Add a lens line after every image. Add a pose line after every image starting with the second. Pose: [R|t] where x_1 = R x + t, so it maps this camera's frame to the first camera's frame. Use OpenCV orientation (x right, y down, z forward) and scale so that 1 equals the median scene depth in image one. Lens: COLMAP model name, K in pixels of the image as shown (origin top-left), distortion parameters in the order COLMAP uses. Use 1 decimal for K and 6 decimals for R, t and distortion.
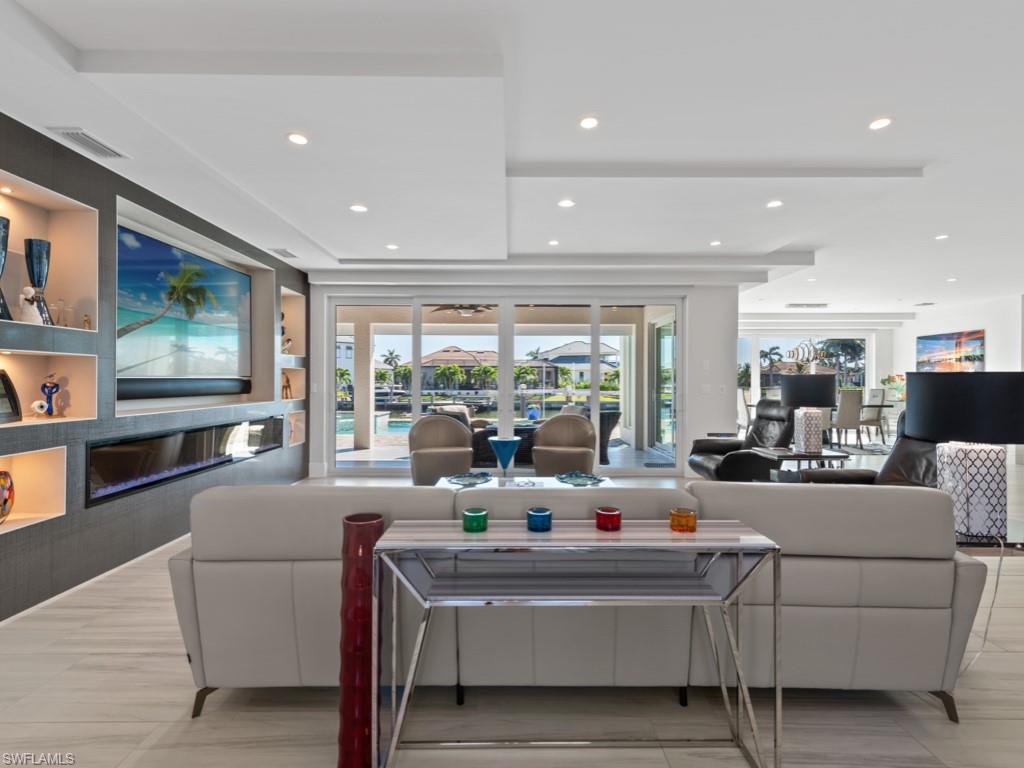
lens RADIAL K [[484.5, 0, 510.1], [0, 484.5, 380.3], [0, 0, 1]] dist [0.019384, -0.000098]
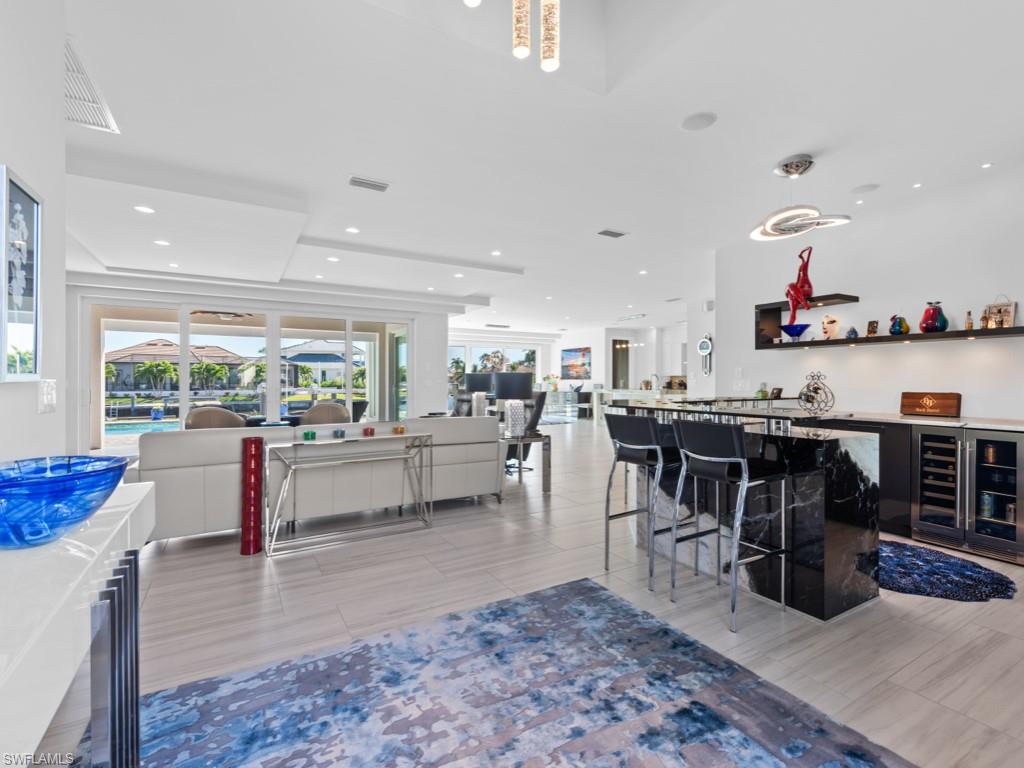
lens RADIAL K [[472.9, 0, 511.4], [0, 472.9, 380.2], [0, 0, 1]] dist [0.014796, -0.001376]
pose [[0.864679, -0.001941, 0.502321, -0.052973], [0.001039, 0.999997, 0.002076, 0.003507], [-0.502324, -0.001273, 0.864679, -0.201155]]
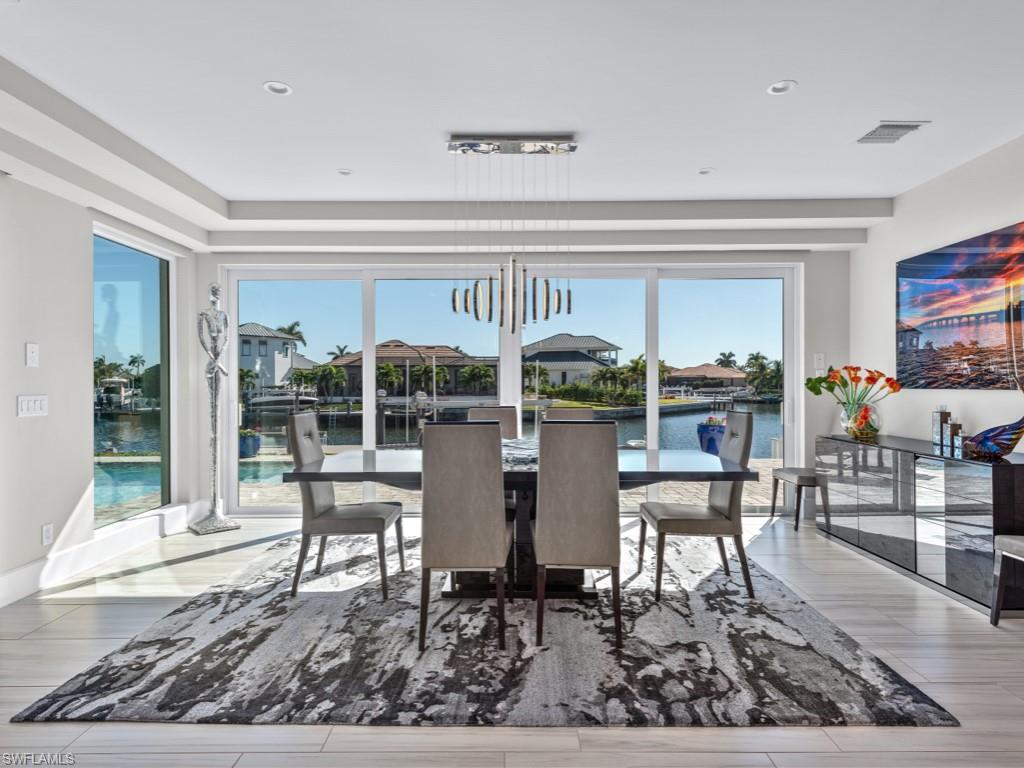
lens RADIAL K [[570.8, 0, 512.1], [0, 570.8, 384.8], [0, 0, 1]] dist [0.008820, 0.000259]
pose [[0.999982, -0.005224, -0.003023, 0.527329], [0.005235, 0.999980, 0.003459, -0.000494], [0.003004, -0.003475, 0.999989, 0.554267]]
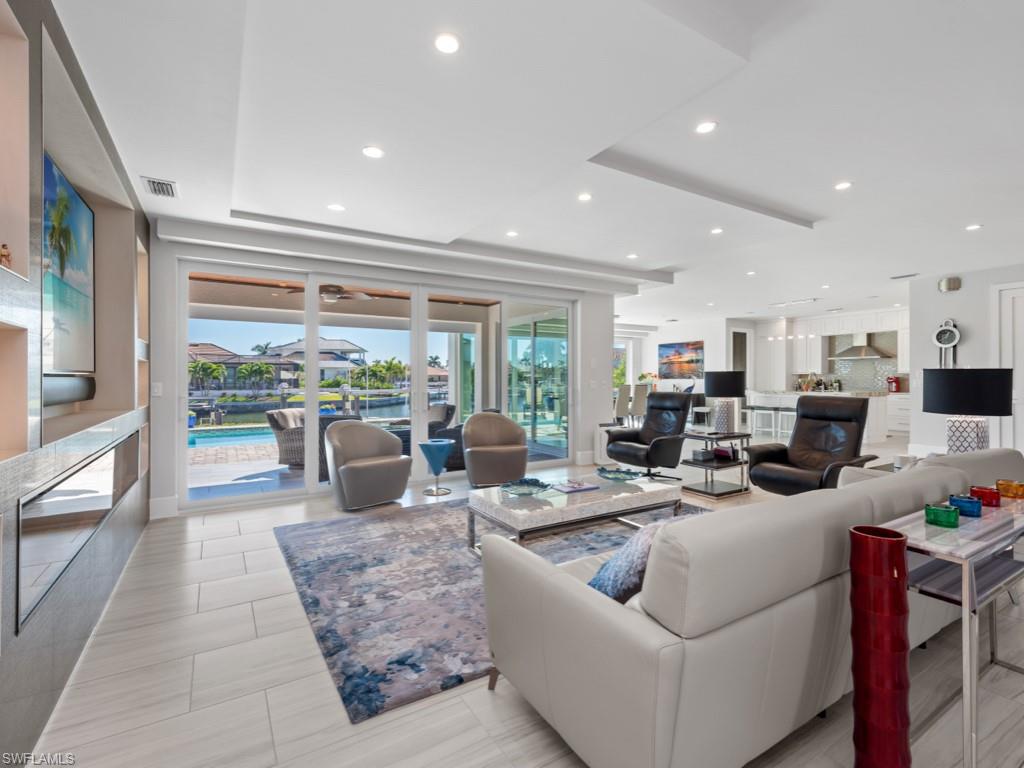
lens RADIAL K [[479.7, 0, 511.4], [0, 479.7, 377.9], [0, 0, 1]] dist [0.019344, -0.000195]
pose [[0.855053, -0.002889, 0.518533, -0.186991], [0.003293, 0.999995, 0.000142, 0.000910], [-0.518530, 0.001586, 0.855058, 0.086862]]
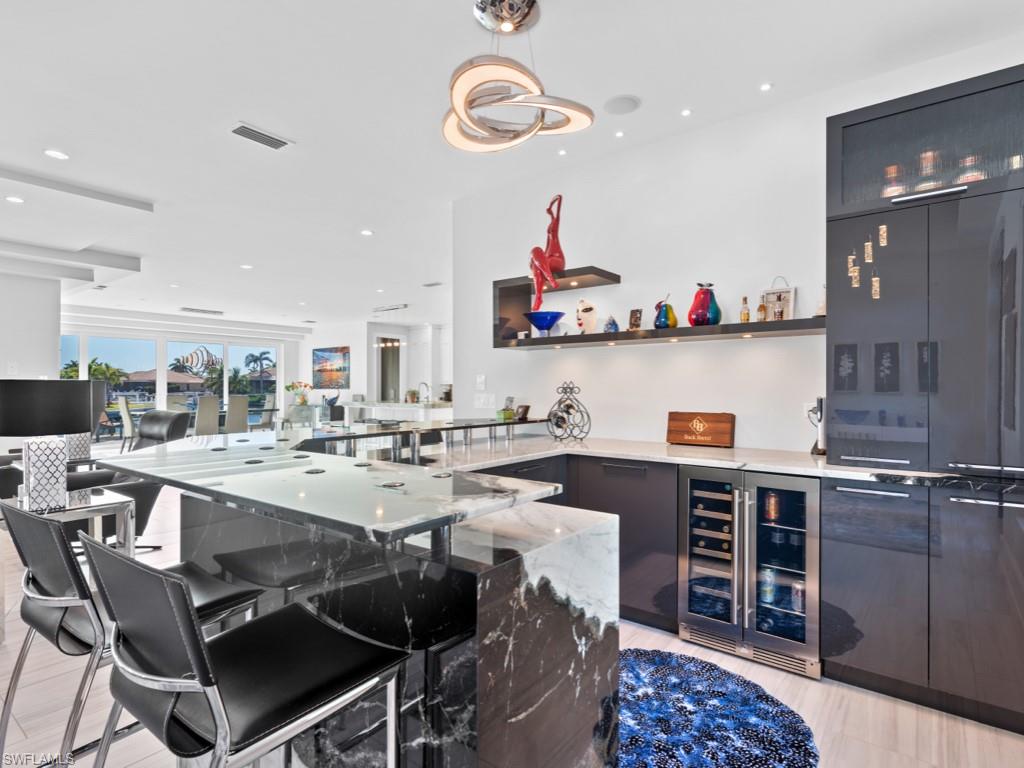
lens RADIAL K [[538.3, 0, 506.4], [0, 538.3, 388.0], [0, 0, 1]] dist [0.023423, -0.000509]
pose [[0.618801, -0.002231, 0.785545, 0.106041], [0.000489, 0.999997, 0.002455, 0.000270], [-0.785548, -0.001135, 0.618800, -0.146627]]
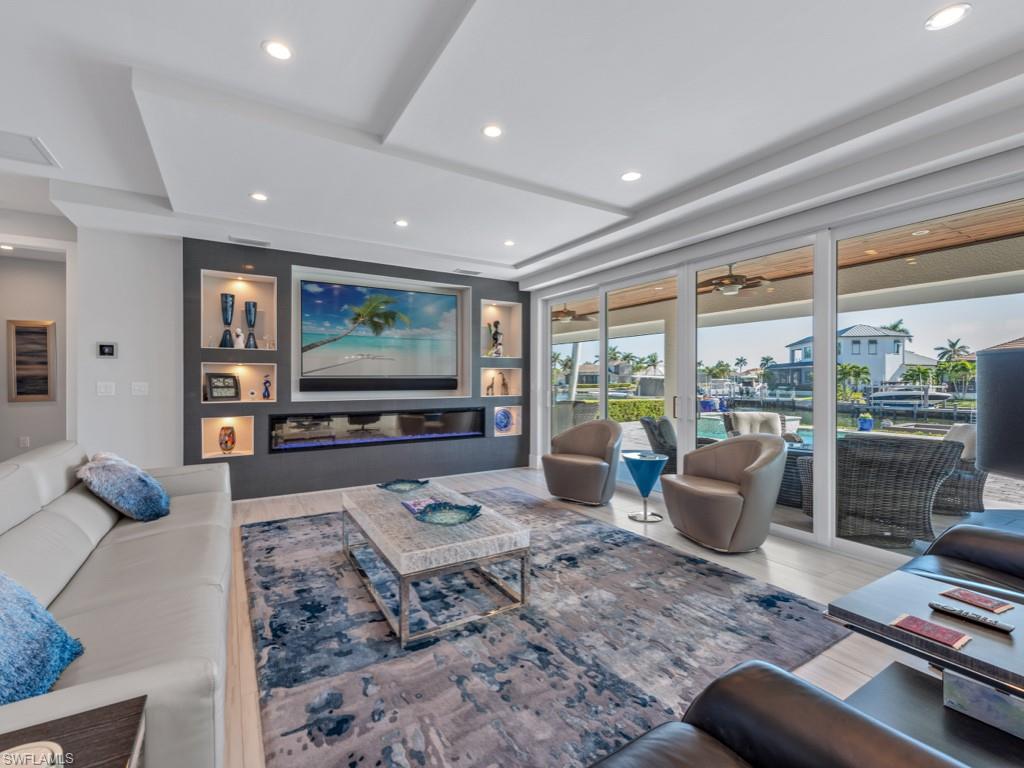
lens RADIAL K [[461.0, 0, 514.6], [0, 461.0, 380.7], [0, 0, 1]] dist [0.011906, -0.000649]
pose [[0.522610, -0.001145, -0.852571, 0.258354], [0.001706, 0.999999, -0.000298, 0.002451], [0.852570, -0.001299, 0.522611, 0.241910]]
